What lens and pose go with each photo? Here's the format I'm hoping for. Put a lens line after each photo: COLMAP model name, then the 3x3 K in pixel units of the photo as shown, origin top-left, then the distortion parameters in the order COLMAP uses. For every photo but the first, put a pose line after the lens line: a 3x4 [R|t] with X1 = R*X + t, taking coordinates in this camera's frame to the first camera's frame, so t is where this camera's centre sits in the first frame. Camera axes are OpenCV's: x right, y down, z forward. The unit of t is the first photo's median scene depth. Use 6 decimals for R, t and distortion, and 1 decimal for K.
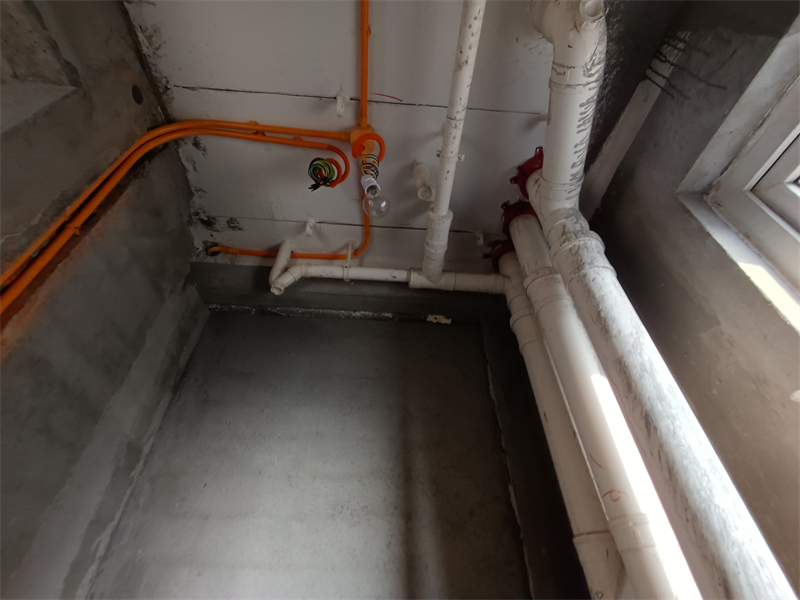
lens RADIAL K [[369.3, 0, 399.4], [0, 369.3, 305.4], [0, 0, 1]] dist [-0.001131, 0.000331]
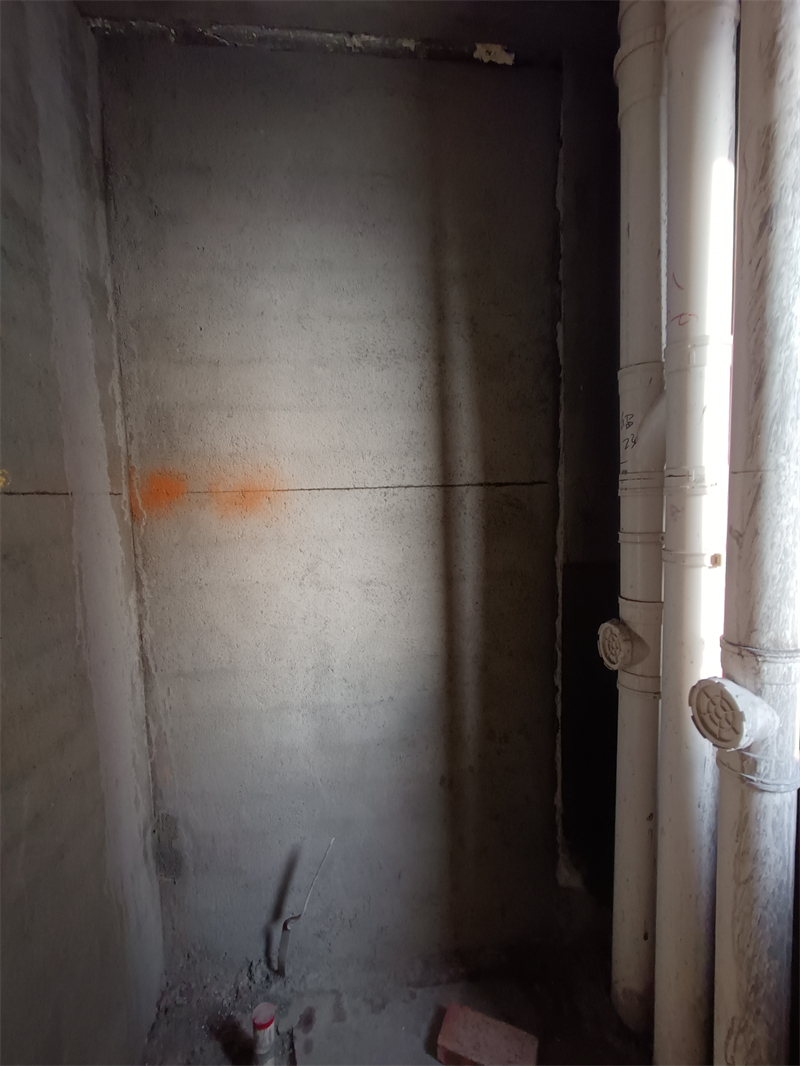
lens RADIAL K [[488.0, 0, 406.7], [0, 488.0, 539.5], [0, 0, 1]] dist [-0.001052, -0.000471]
pose [[0.999214, -0.027195, 0.028841, -0.107912], [-0.002204, 0.688333, 0.725391, 0.008772], [-0.039579, -0.724885, 0.687732, -0.141809]]
